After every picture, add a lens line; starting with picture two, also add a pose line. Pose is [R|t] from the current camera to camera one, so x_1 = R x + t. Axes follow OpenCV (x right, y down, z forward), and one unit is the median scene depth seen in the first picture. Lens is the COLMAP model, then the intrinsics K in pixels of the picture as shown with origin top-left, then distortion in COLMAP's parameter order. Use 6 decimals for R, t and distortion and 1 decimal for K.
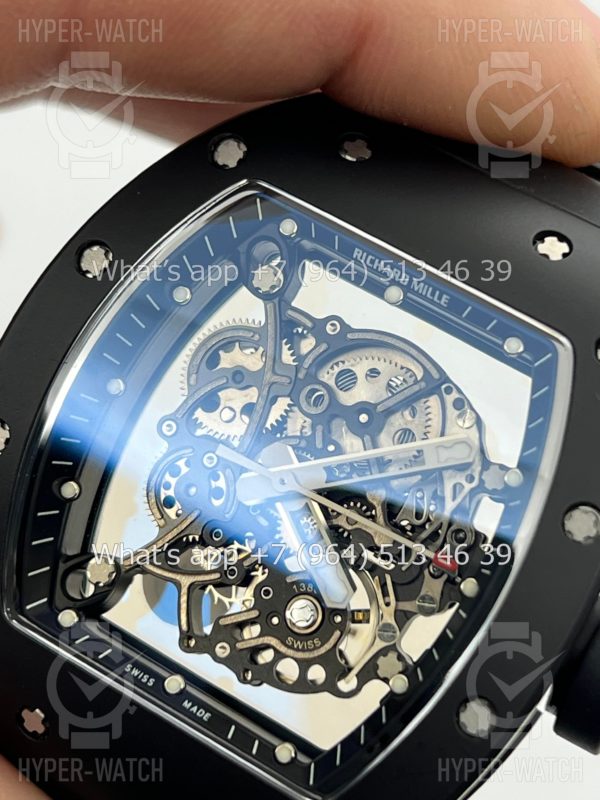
lens RADIAL K [[1962.7, 0, 300.0], [0, 1962.7, 400.0], [0, 0, 1]] dist [0.360132, 0.150574]
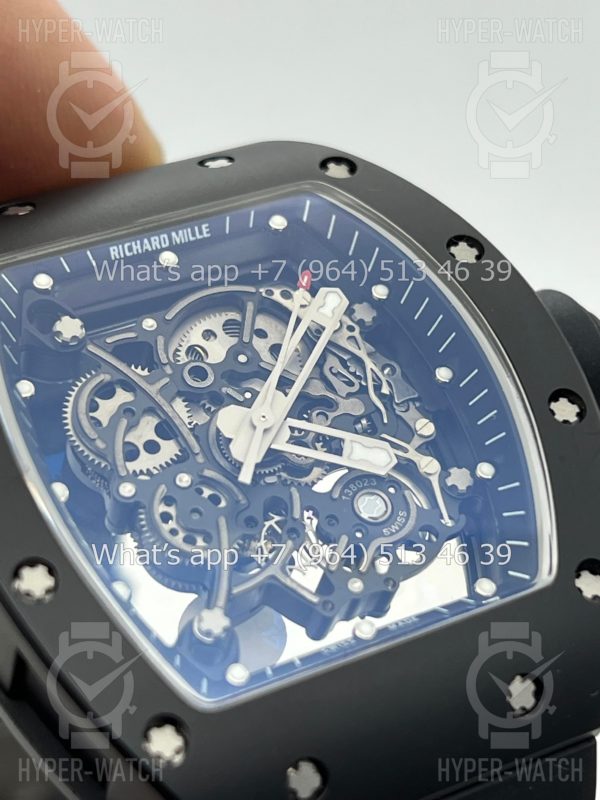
lens RADIAL K [[1962.7, 0, 300.0], [0, 1962.7, 400.0], [0, 0, 1]] dist [0.360132, 0.150574]
pose [[0.487131, -0.497700, 0.717633, -0.679177], [0.761312, 0.644627, -0.069713, 0.114751], [-0.427909, 0.580303, 0.692923, 0.312643]]
